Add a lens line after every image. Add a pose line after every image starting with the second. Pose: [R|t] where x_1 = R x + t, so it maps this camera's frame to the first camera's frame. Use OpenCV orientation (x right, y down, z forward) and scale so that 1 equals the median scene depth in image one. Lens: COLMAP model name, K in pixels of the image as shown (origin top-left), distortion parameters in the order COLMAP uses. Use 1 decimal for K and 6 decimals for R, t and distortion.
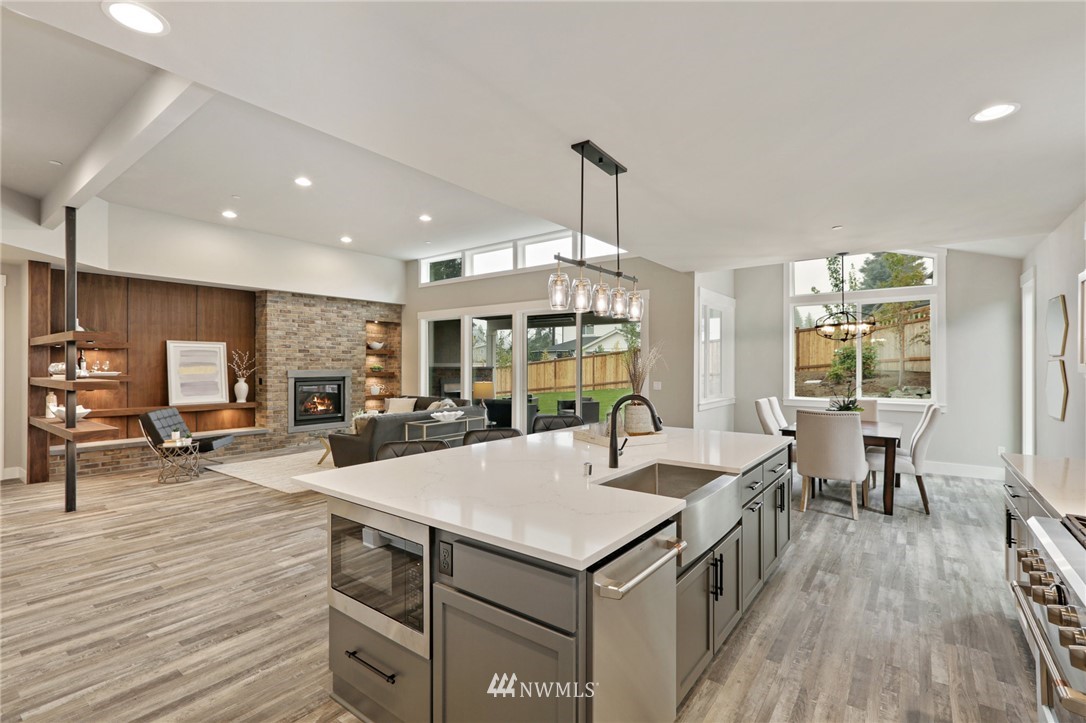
lens RADIAL K [[493.0, 0, 557.3], [0, 493.0, 361.7], [0, 0, 1]] dist [0.000448, -0.000237]
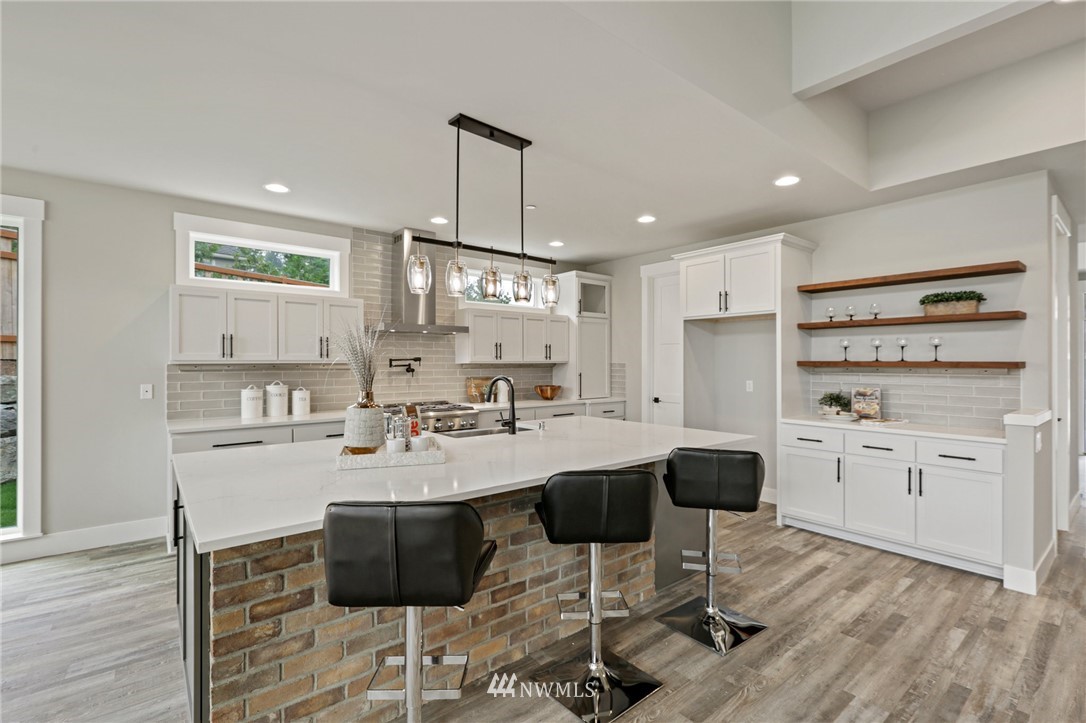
lens RADIAL K [[493.0, 0, 553.7], [0, 493.0, 361.8], [0, 0, 1]] dist [0.000448, -0.000237]
pose [[-0.969013, -0.000398, 0.247011, -0.256750], [-0.001163, 0.999995, -0.002952, 0.029163], [-0.247009, -0.003147, -0.969008, 1.872688]]
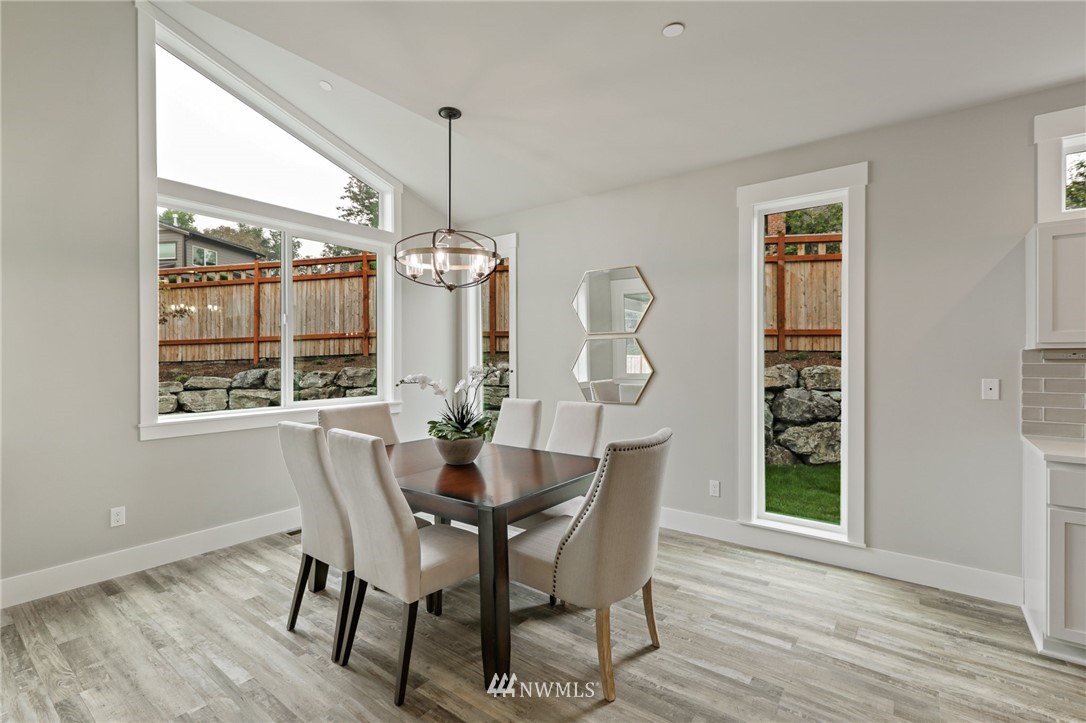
lens RADIAL K [[493.0, 0, 535.6], [0, 493.0, 356.7], [0, 0, 1]] dist [0.000448, -0.000237]
pose [[0.031655, 0.000756, 0.999499, 0.162185], [-0.002461, 0.999997, -0.000678, 0.047489], [-0.999496, -0.002438, 0.031657, 1.689927]]
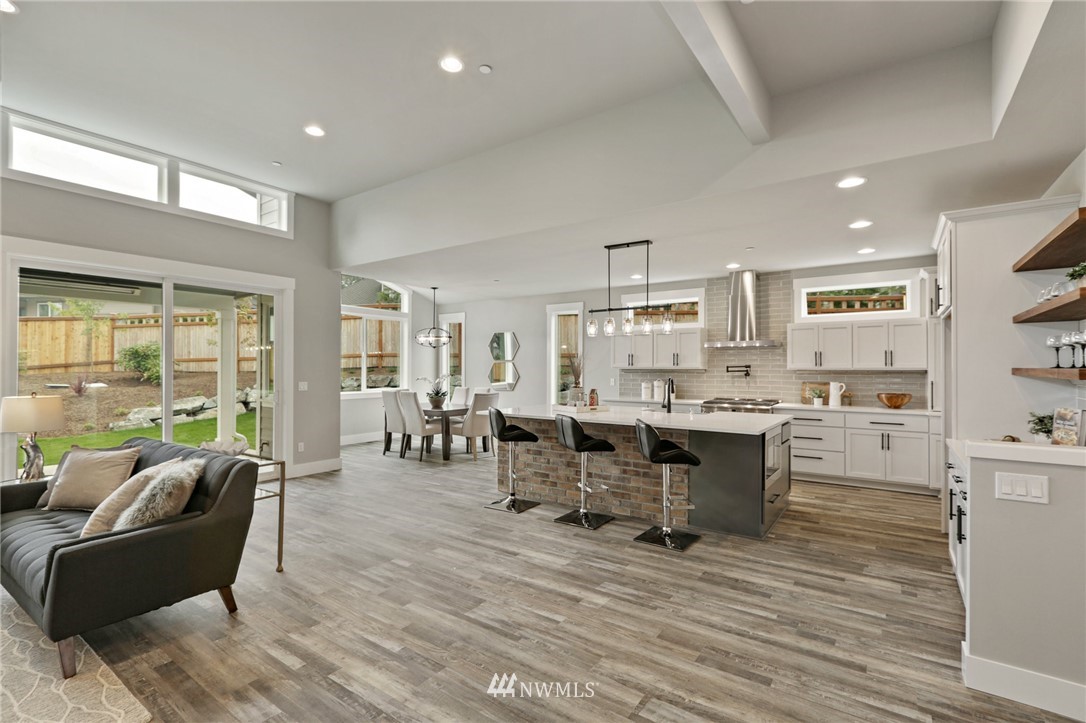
lens RADIAL K [[493.0, 0, 542.8], [0, 493.0, 365.0], [0, 0, 1]] dist [0.000448, -0.000237]
pose [[-0.015689, 0.005016, 0.999864, -1.634919], [-0.006738, 0.999964, -0.005122, 0.027637], [-0.999854, -0.006818, -0.015655, 1.325290]]
